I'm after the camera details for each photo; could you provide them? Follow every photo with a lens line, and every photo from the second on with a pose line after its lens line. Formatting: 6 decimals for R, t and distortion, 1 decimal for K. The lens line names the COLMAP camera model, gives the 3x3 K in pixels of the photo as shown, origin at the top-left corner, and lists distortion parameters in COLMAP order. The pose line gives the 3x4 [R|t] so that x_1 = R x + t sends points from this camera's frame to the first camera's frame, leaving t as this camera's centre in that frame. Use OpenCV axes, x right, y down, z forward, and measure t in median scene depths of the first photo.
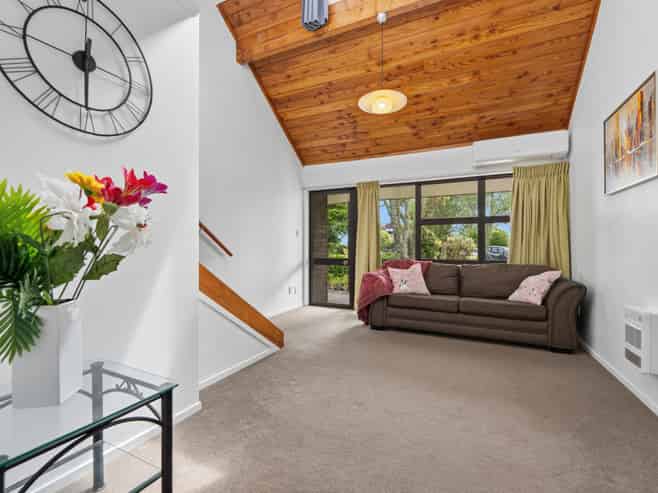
lens RADIAL K [[304.2, 0, 328.5], [0, 304.2, 246.8], [0, 0, 1]] dist [-0.002361, -0.001454]
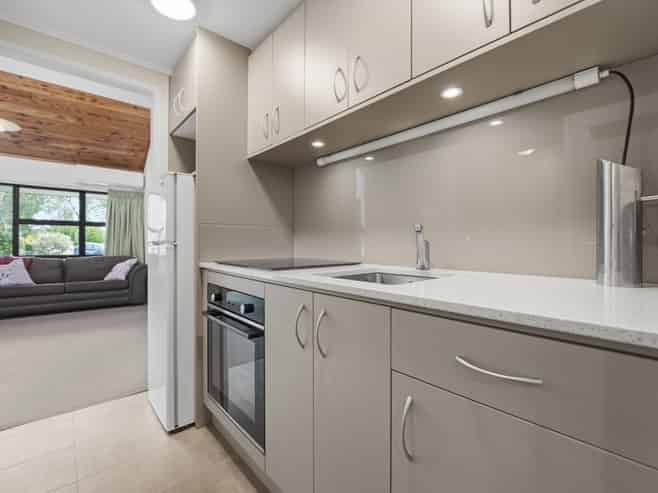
lens RADIAL K [[307.9, 0, 329.8], [0, 307.9, 243.5], [0, 0, 1]] dist [-0.001899, -0.002002]
pose [[0.389132, 0.003657, 0.921175, -0.345163], [-0.003474, 0.999991, -0.002503, -0.004051], [-0.921175, -0.002226, 0.389142, -0.571742]]
